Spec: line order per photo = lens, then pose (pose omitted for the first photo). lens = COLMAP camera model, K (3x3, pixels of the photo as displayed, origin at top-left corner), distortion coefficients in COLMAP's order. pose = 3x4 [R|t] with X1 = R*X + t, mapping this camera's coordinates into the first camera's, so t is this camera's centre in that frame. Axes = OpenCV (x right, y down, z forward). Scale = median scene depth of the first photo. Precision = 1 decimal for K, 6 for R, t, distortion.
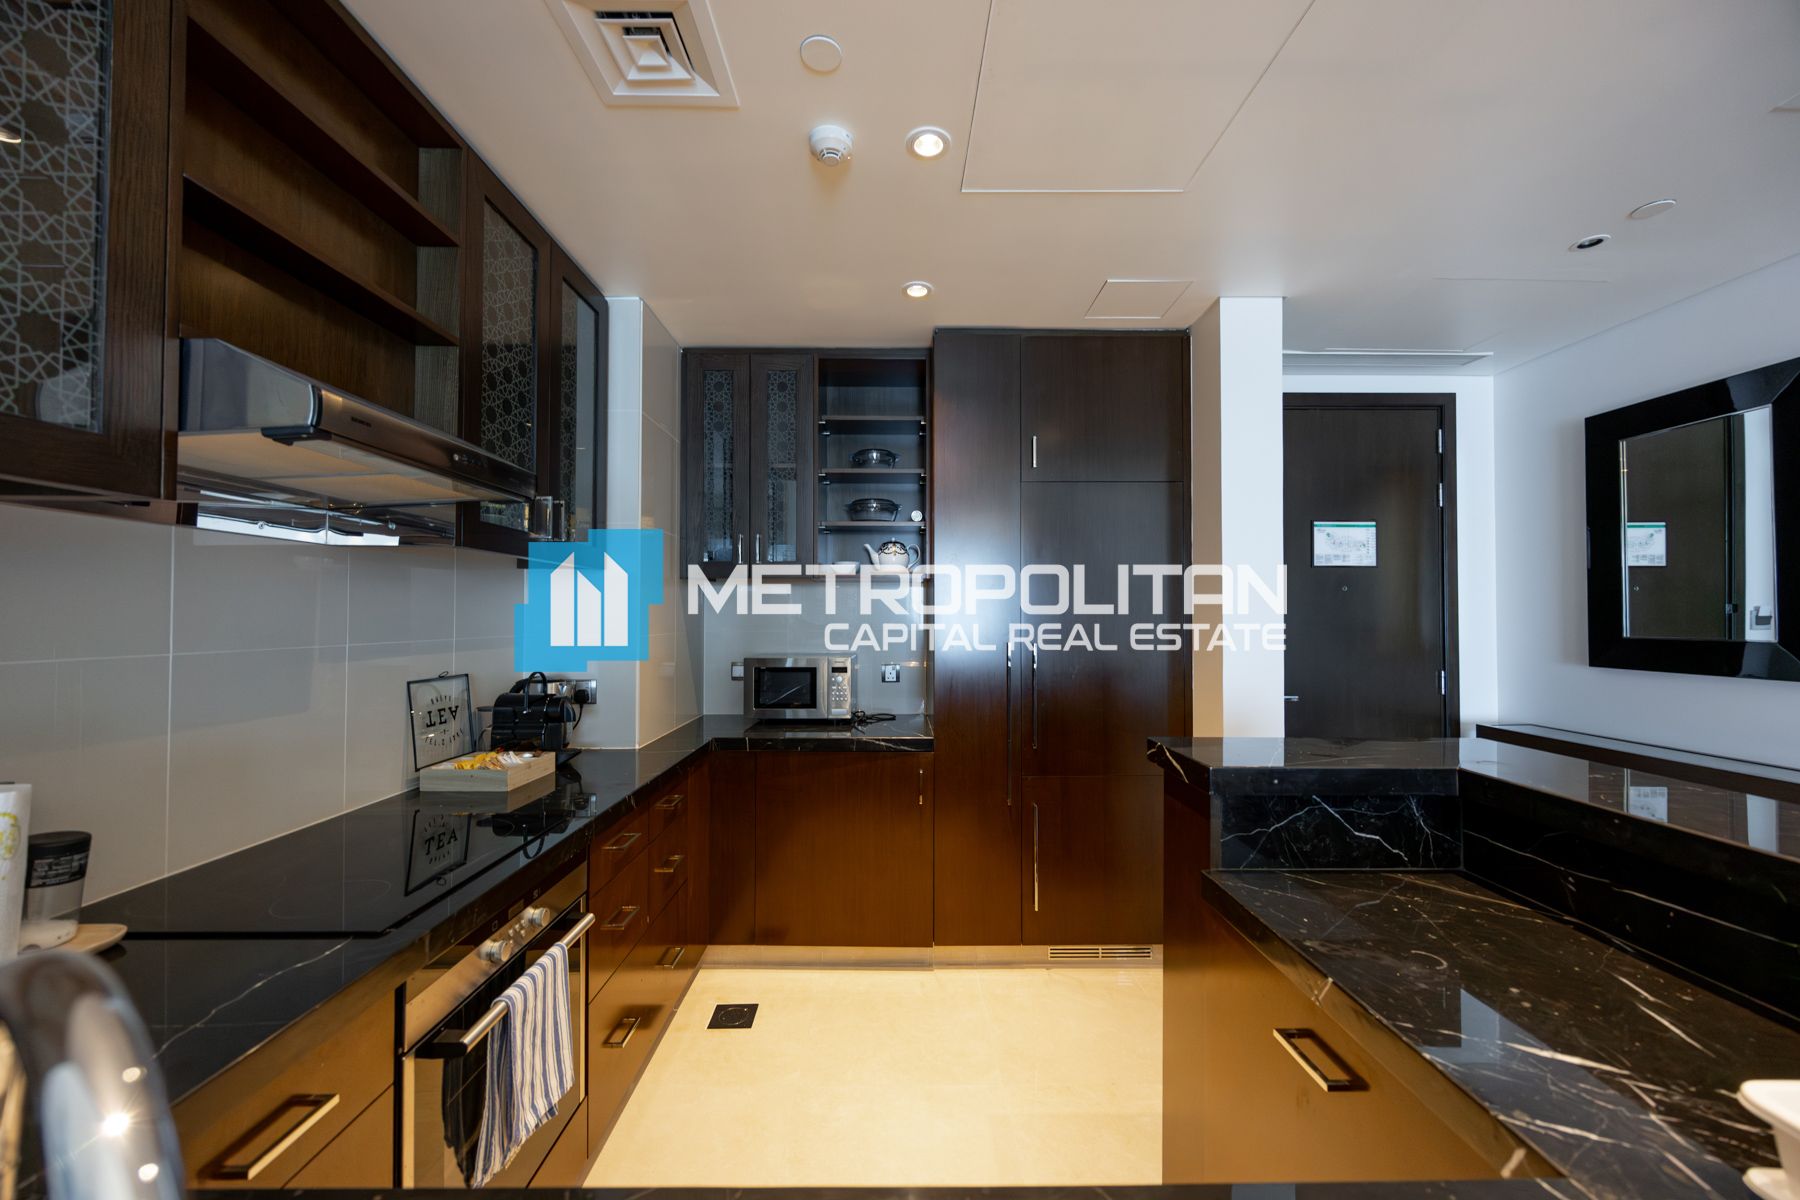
lens RADIAL K [[686.9, 0, 901.4], [0, 686.9, 604.1], [0, 0, 1]] dist [-0.000682, -0.000275]
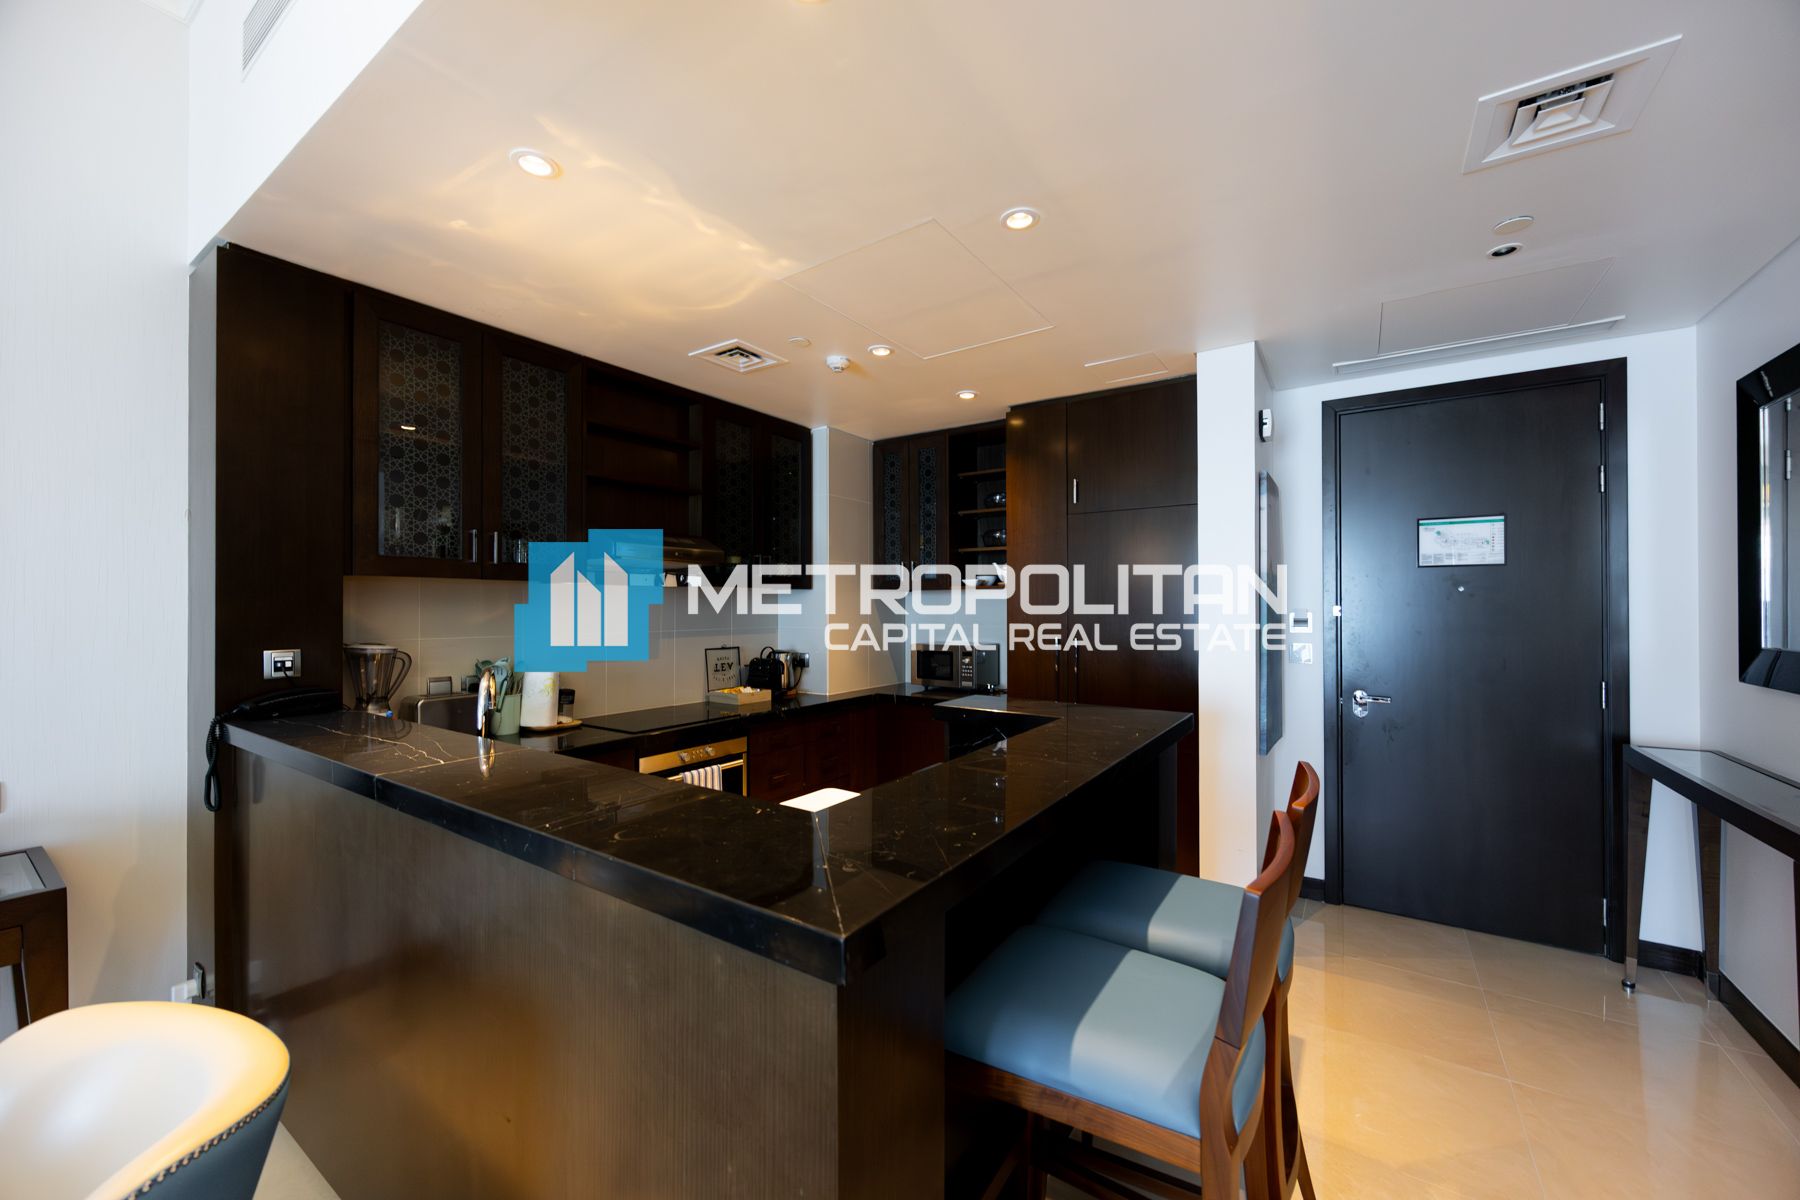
lens RADIAL K [[686.9, 0, 901.4], [0, 686.9, 604.1], [0, 0, 1]] dist [-0.000682, -0.000275]
pose [[0.826551, -0.005761, -0.562833, 0.838266], [0.011859, 0.999904, 0.007181, -0.026779], [0.562737, -0.012610, 0.826540, -0.340391]]
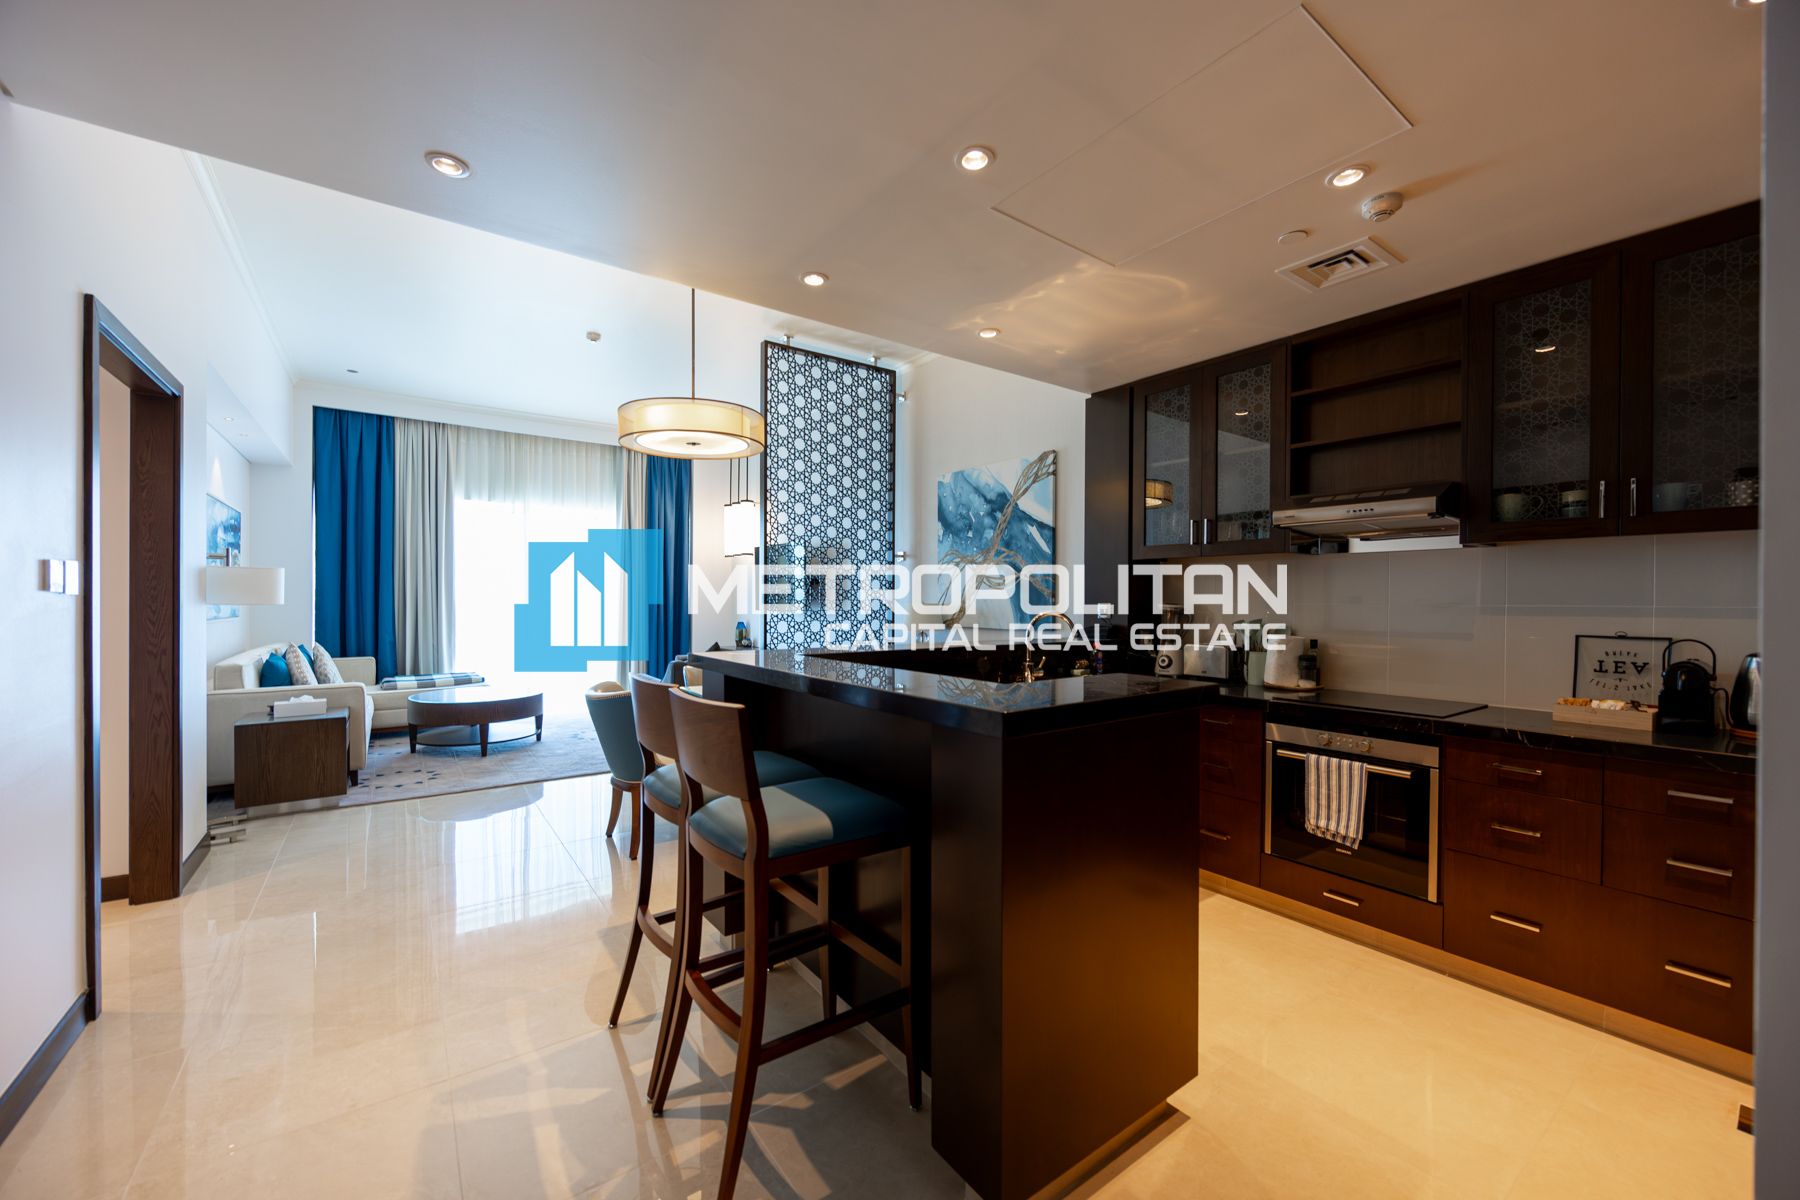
lens RADIAL K [[686.9, 0, 901.4], [0, 686.9, 604.1], [0, 0, 1]] dist [-0.000682, -0.000275]
pose [[-0.808522, 0.000457, -0.588466, 1.052655], [0.003487, 0.999986, -0.004015, 0.045875], [0.588456, -0.005298, -0.808512, 1.170004]]
